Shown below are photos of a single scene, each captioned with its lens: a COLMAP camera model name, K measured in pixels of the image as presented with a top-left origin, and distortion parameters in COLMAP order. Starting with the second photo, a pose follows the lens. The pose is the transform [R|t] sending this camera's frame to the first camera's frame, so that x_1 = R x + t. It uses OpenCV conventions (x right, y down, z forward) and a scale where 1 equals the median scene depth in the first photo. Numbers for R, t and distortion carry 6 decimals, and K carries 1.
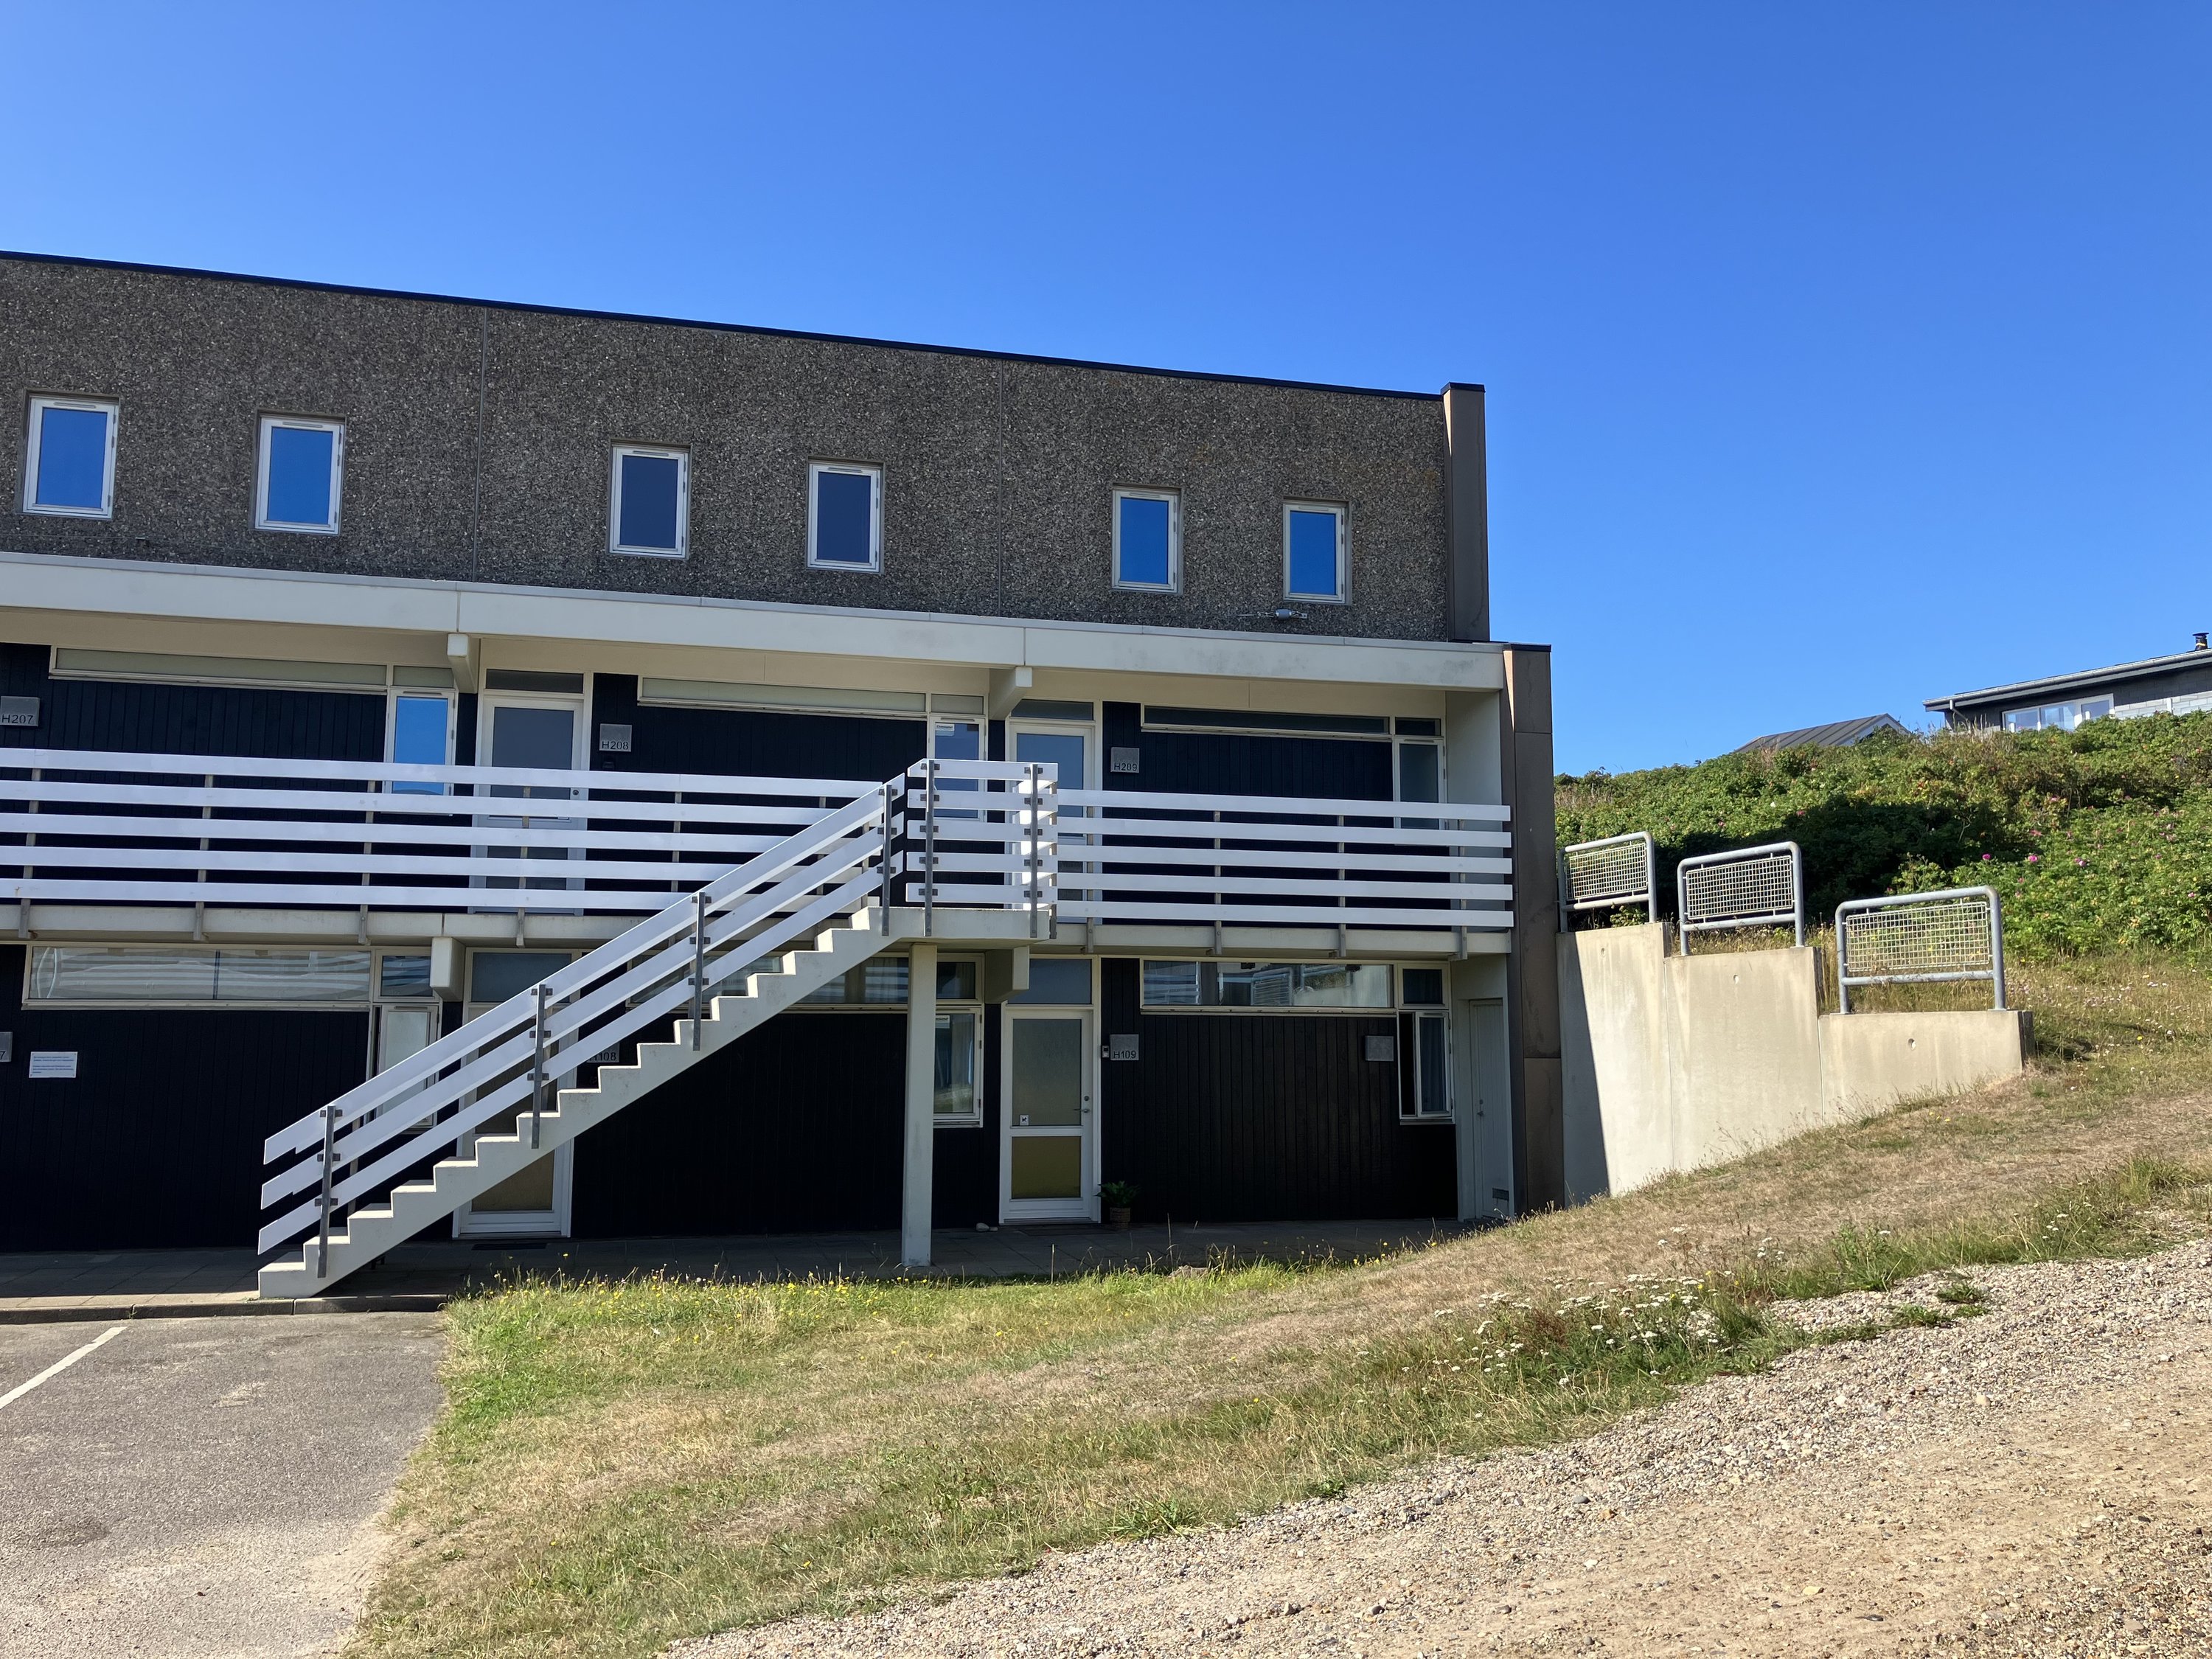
lens RADIAL K [[1825.6, 0, 1099.1], [0, 1825.6, 834.2], [0, 0, 1]] dist [0.029712, -0.027477]
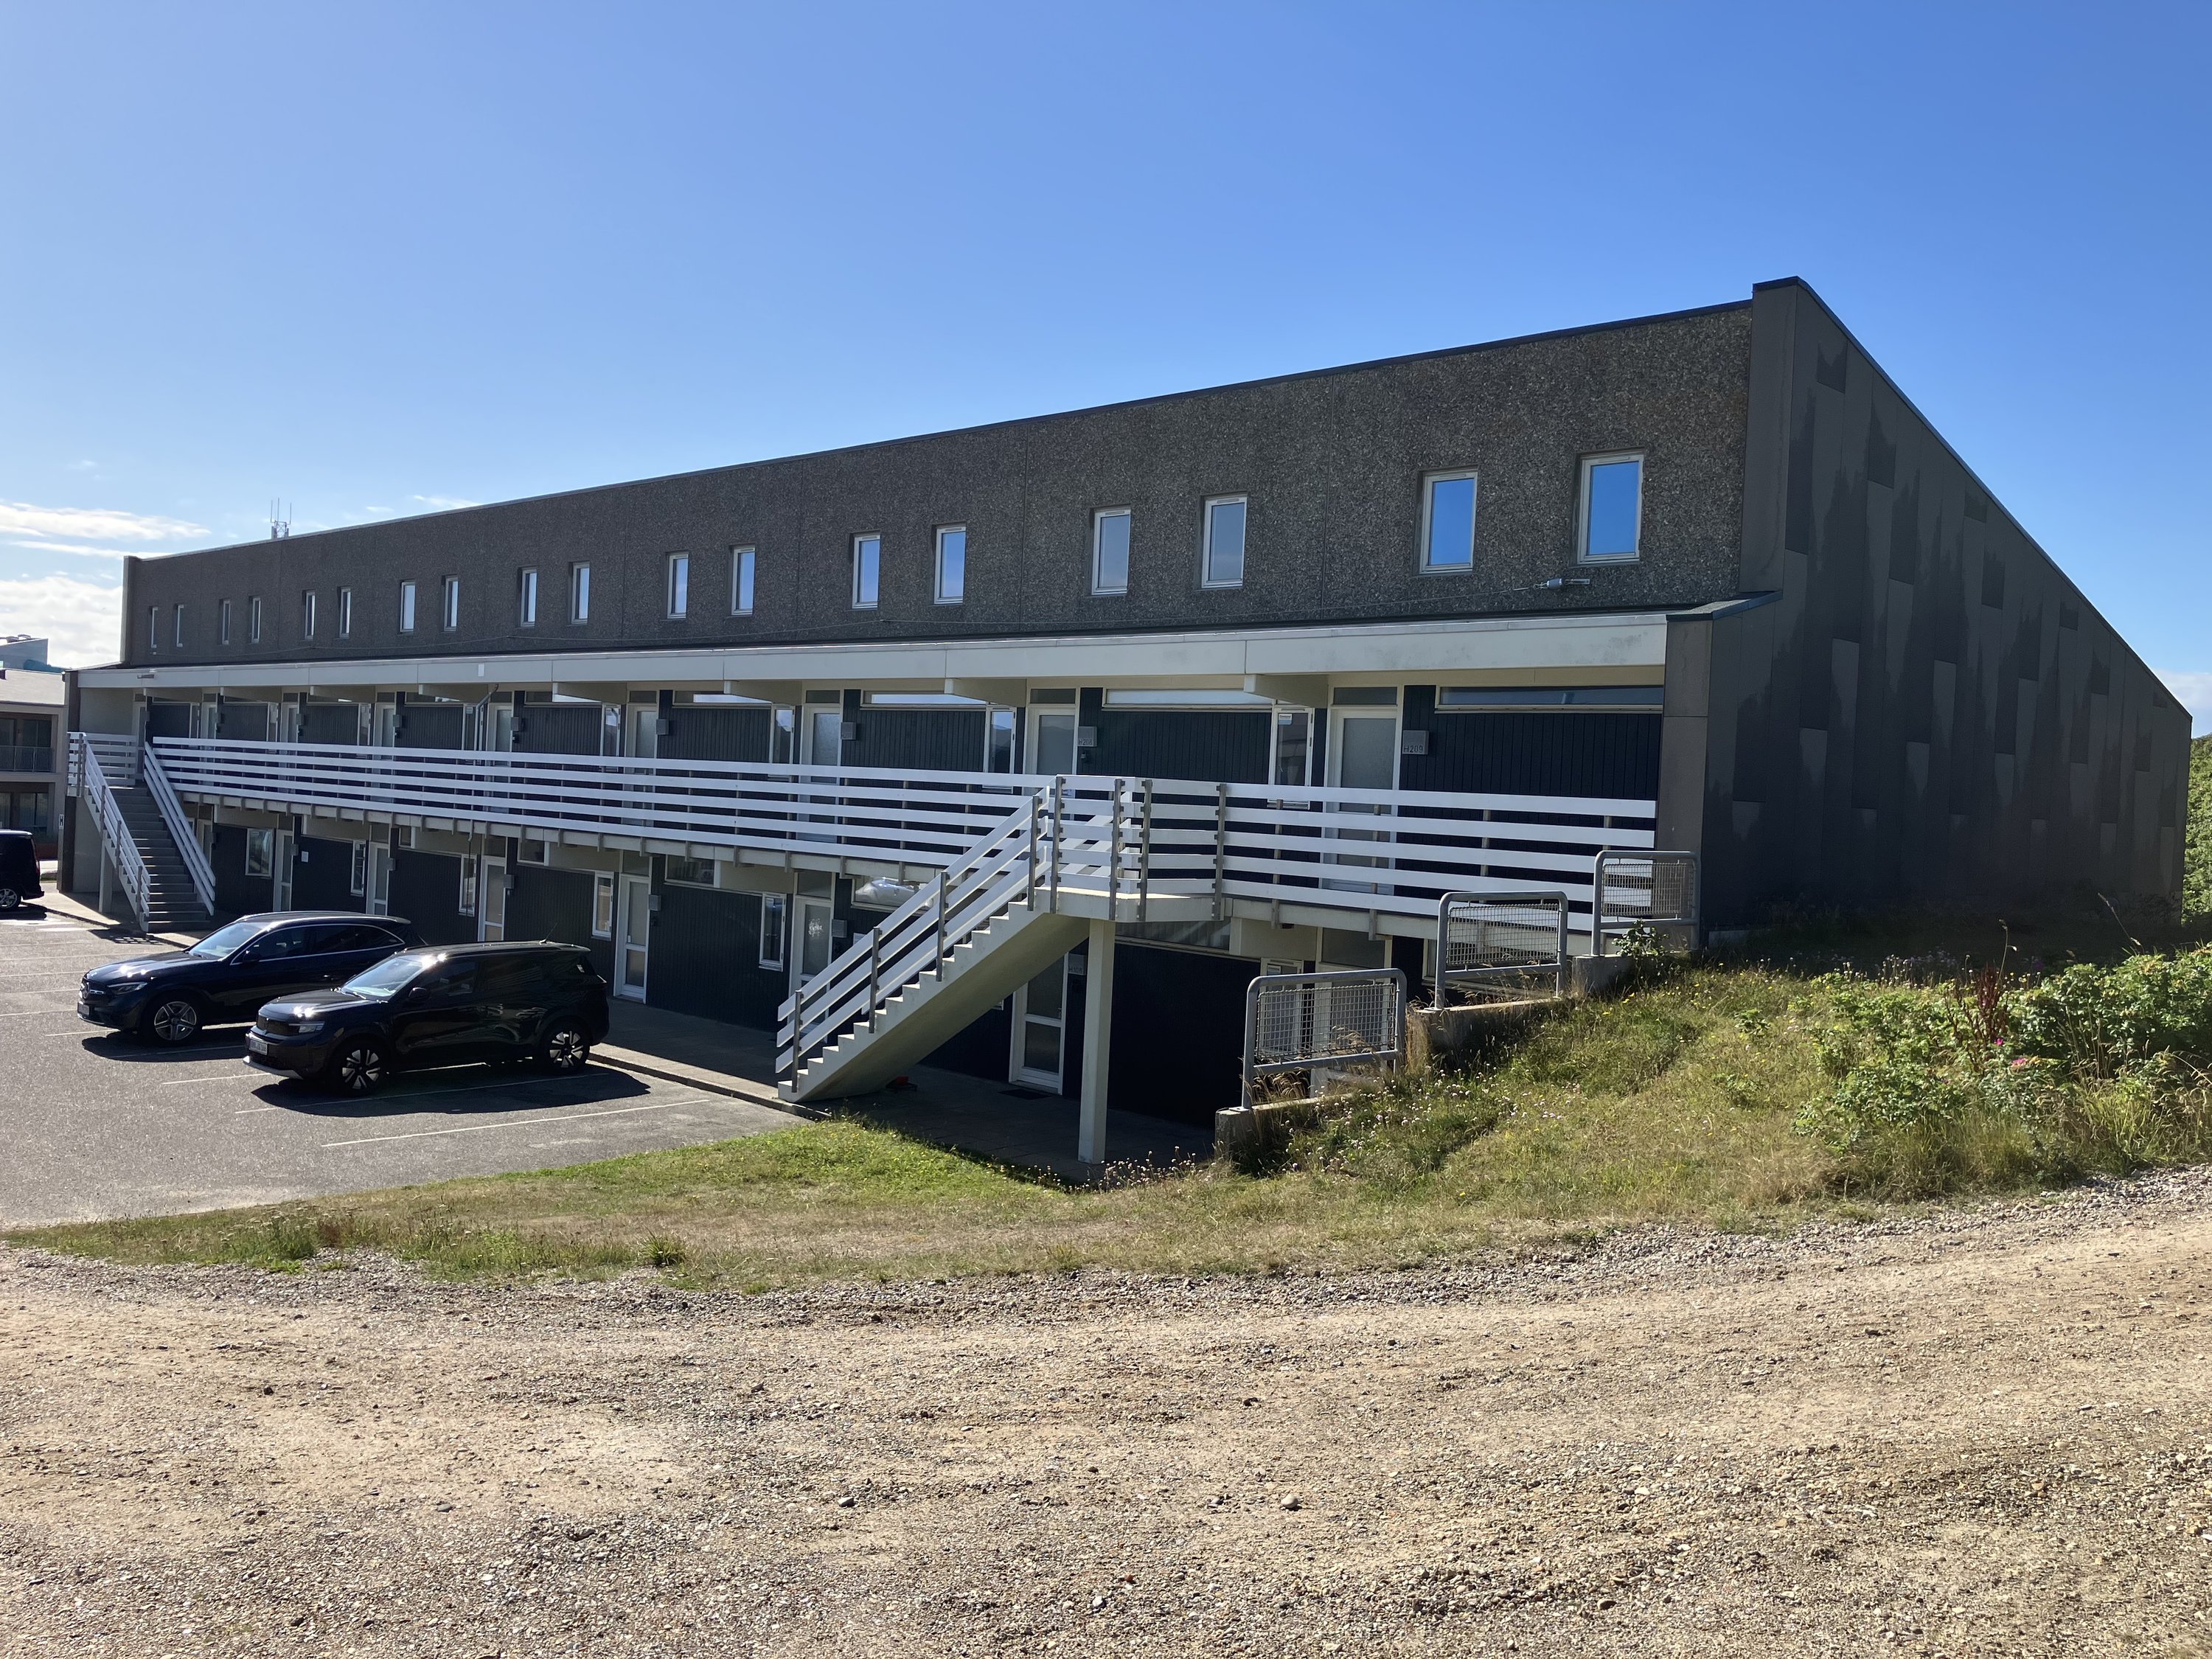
lens RADIAL K [[1825.6, 0, 1091.5], [0, 1825.6, 842.5], [0, 0, 1]] dist [0.029712, -0.027477]
pose [[0.497442, 0.048778, -0.866125, 0.899175], [0.055538, 0.994579, 0.087910, -0.092595], [0.865718, -0.091833, 0.492036, 0.337345]]
